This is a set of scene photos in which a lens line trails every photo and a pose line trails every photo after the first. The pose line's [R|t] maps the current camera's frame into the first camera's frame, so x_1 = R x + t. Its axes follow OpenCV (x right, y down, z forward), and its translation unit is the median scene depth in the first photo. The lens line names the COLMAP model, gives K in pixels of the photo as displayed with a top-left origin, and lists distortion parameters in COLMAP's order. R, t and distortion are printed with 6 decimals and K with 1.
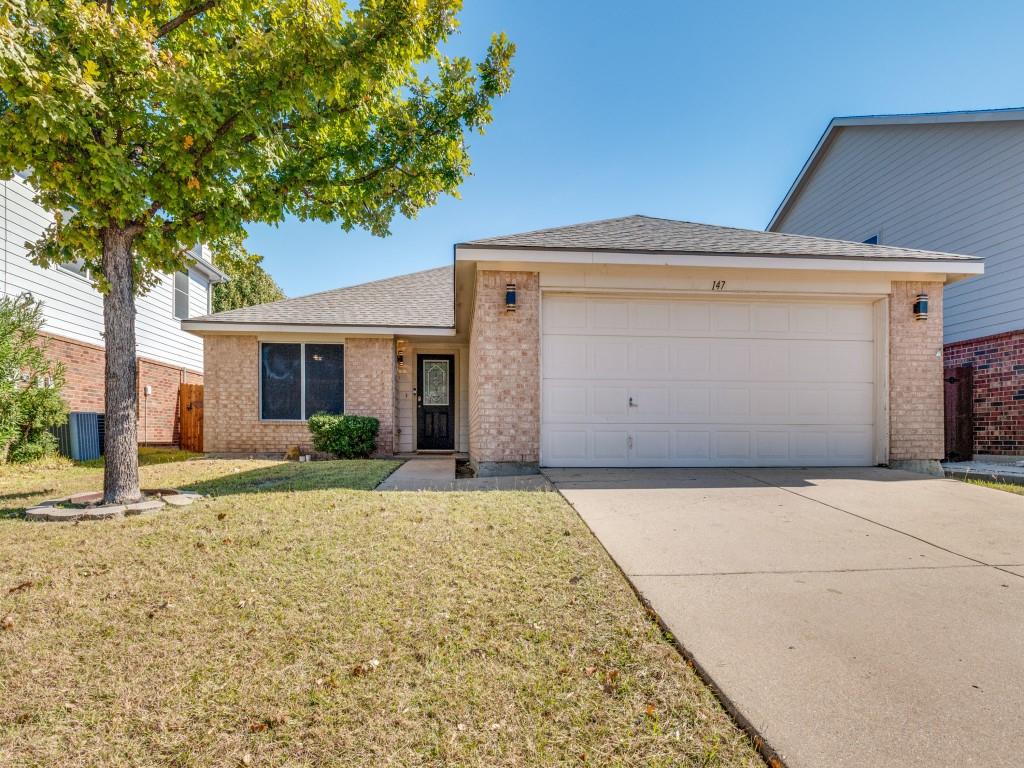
lens RADIAL K [[535.7, 0, 510.5], [0, 535.7, 432.9], [0, 0, 1]] dist [0.001276, 0.000048]
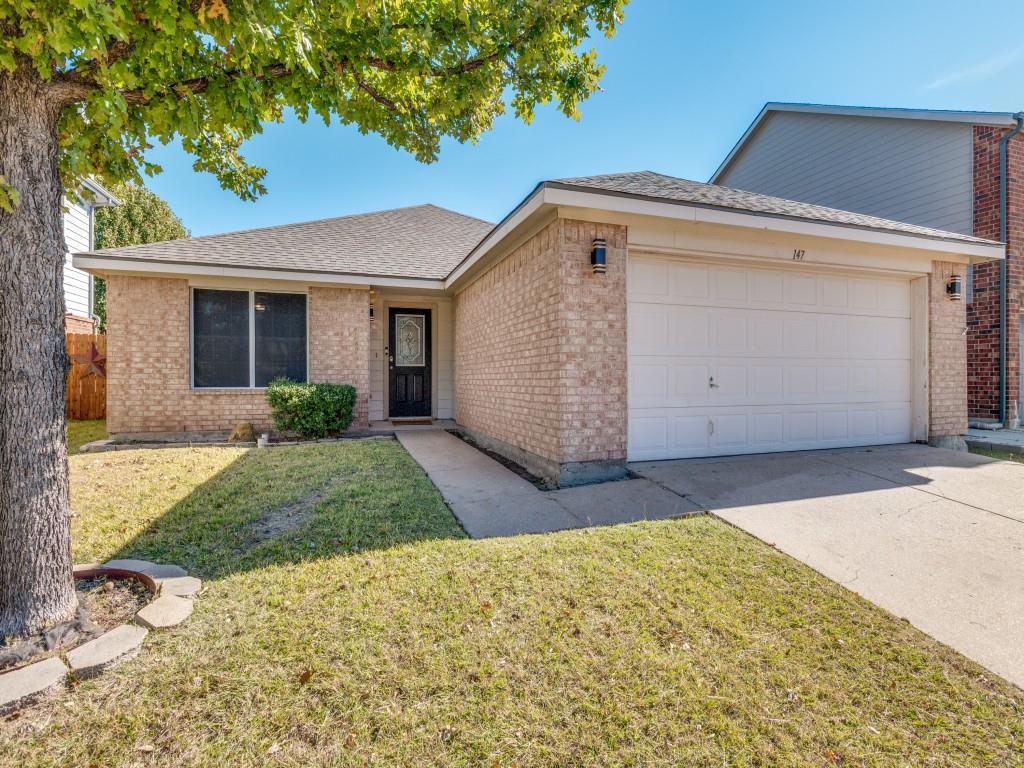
lens RADIAL K [[482.8, 0, 513.2], [0, 482.8, 370.1], [0, 0, 1]] dist [0.000015, -0.001075]
pose [[0.969136, -0.000058, 0.246526, -0.270061], [-0.000796, 0.999994, 0.003363, -0.075912], [-0.246524, -0.003456, 0.969130, 0.301031]]
